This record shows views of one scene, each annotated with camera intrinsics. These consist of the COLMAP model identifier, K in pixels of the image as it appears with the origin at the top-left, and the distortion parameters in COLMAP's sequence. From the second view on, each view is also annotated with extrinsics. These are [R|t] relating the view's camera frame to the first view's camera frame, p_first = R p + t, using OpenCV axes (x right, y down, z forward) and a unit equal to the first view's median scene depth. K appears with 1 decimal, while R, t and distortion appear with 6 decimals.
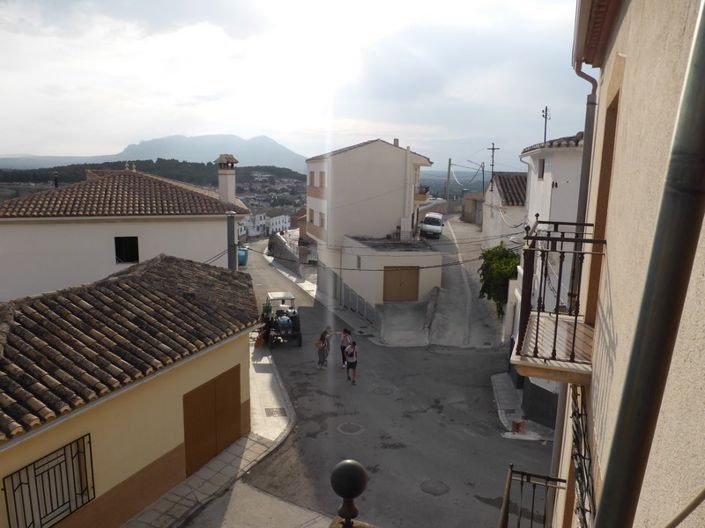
lens RADIAL K [[513.4, 0, 352.5], [0, 513.4, 264.0], [0, 0, 1]] dist [-0.060213, 0.091079]
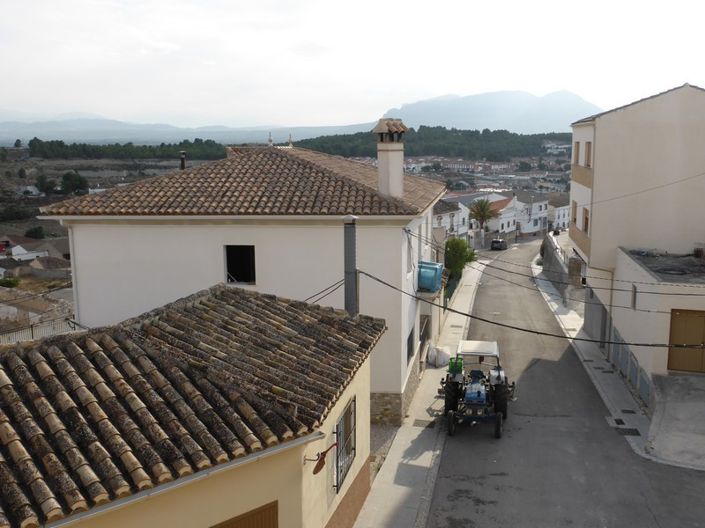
lens RADIAL K [[706.5, 0, 352.5], [0, 706.5, 264.0], [0, 0, 1]] dist [-0.079292, 0.028296]
pose [[0.899045, 0.049109, -0.435094, 0.081342], [-0.051890, 0.998638, 0.005495, -0.032839], [0.434771, 0.017636, 0.900368, 0.173011]]
